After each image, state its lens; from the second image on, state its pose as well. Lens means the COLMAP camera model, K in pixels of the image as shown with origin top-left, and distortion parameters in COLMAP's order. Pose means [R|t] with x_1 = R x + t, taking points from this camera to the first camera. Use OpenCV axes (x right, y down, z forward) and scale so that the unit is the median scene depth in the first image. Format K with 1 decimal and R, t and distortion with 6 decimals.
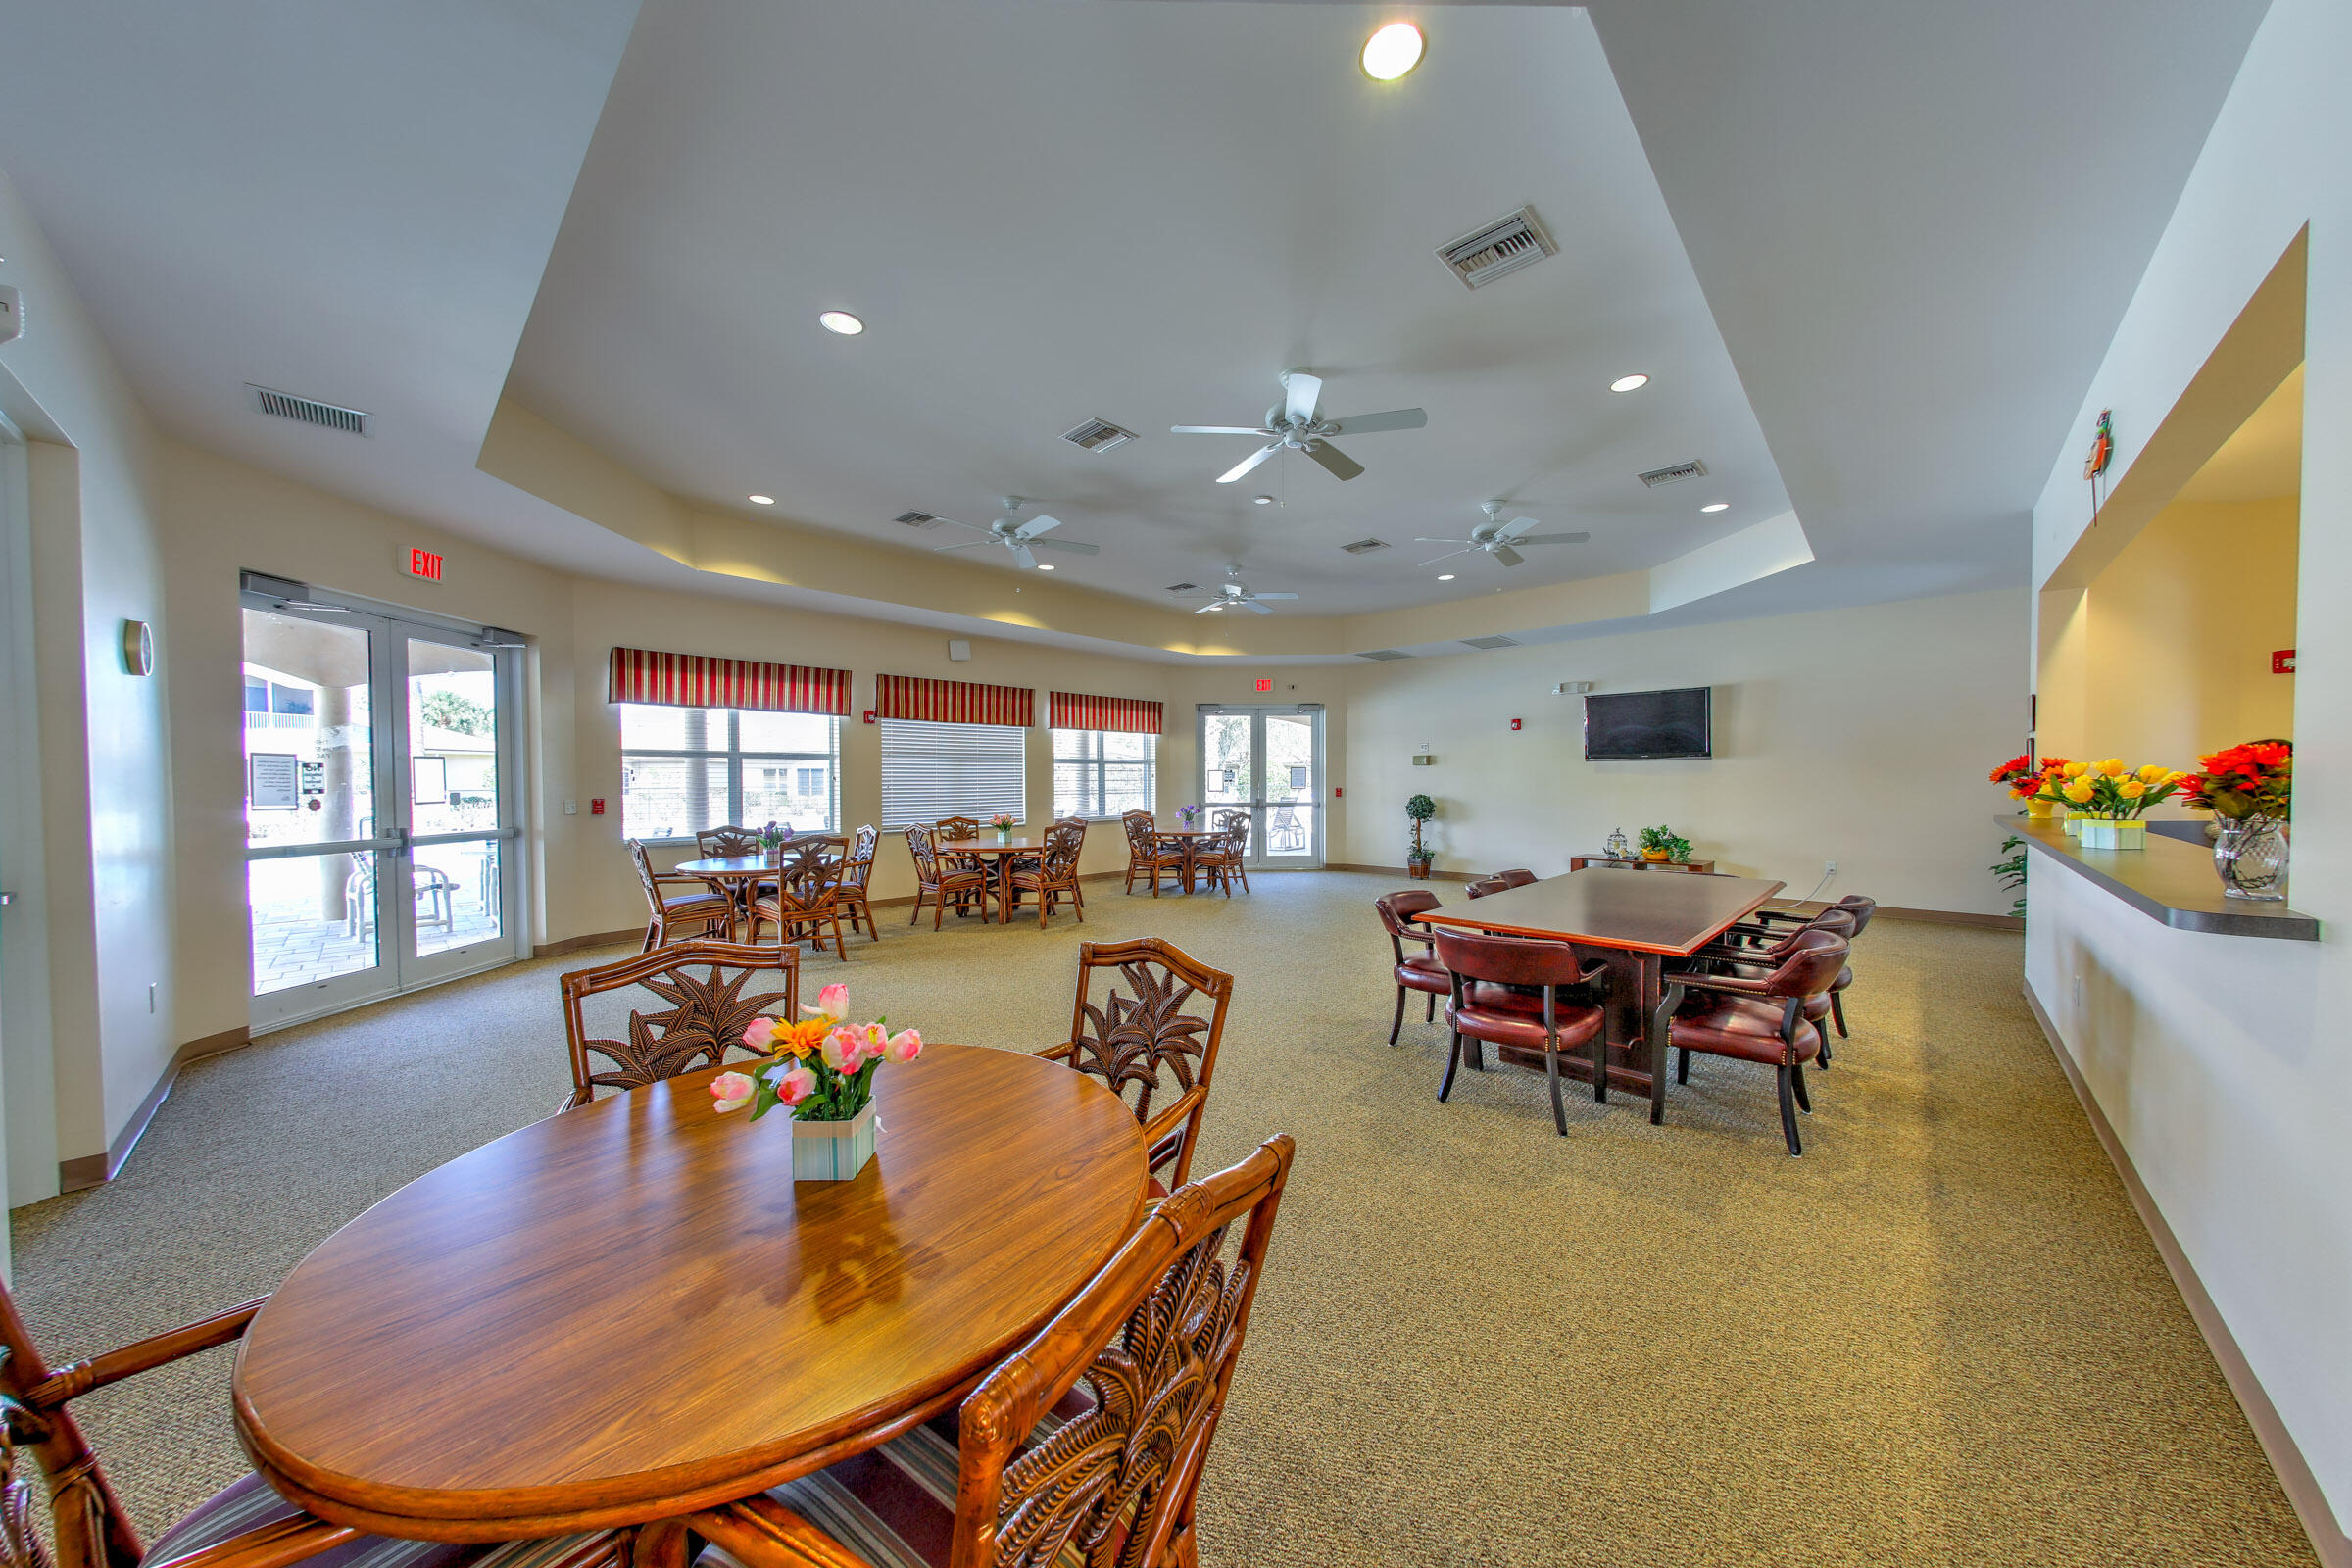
lens RADIAL K [[769.9, 0, 1176.9], [0, 769.9, 790.4], [0, 0, 1]] dist [0.000022, -0.000133]
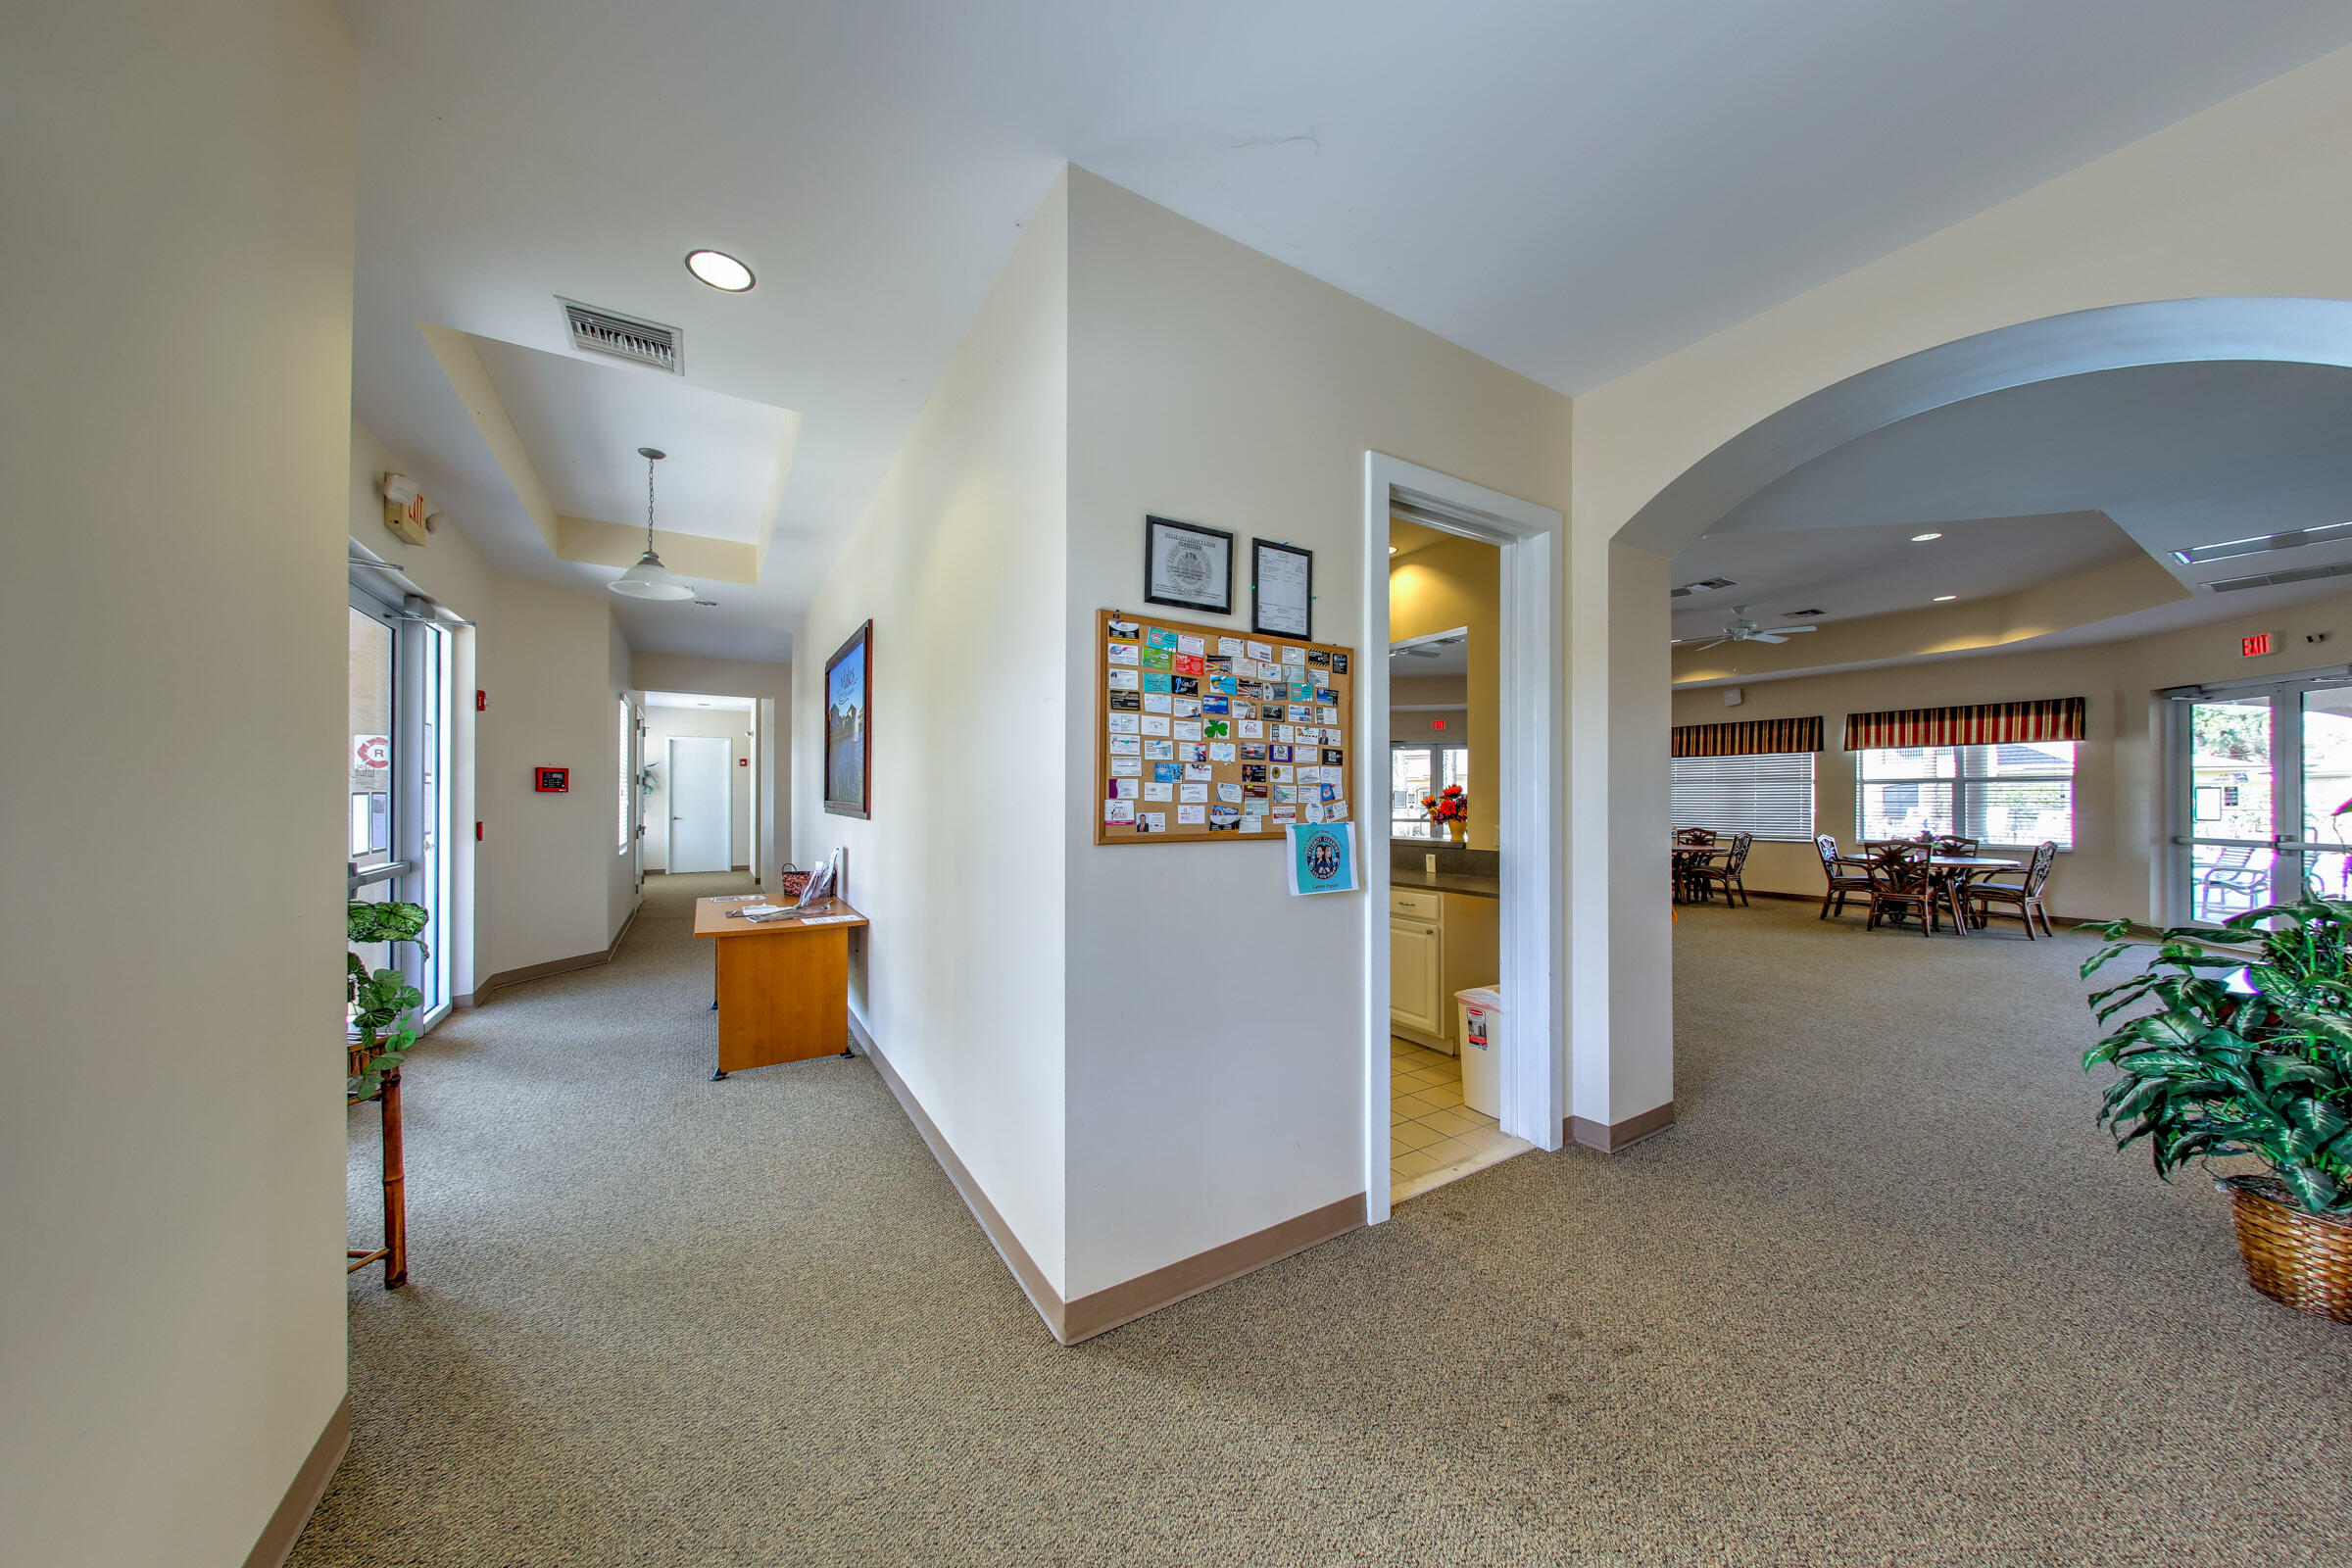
lens RADIAL K [[769.9, 0, 1178.1], [0, 769.9, 796.5], [0, 0, 1]] dist [0.000022, -0.000133]
pose [[-0.255691, -0.001240, -0.966758, 1.081699], [-0.017083, 0.999849, 0.003235, -0.008211], [0.966608, 0.017342, -0.255673, 0.415314]]
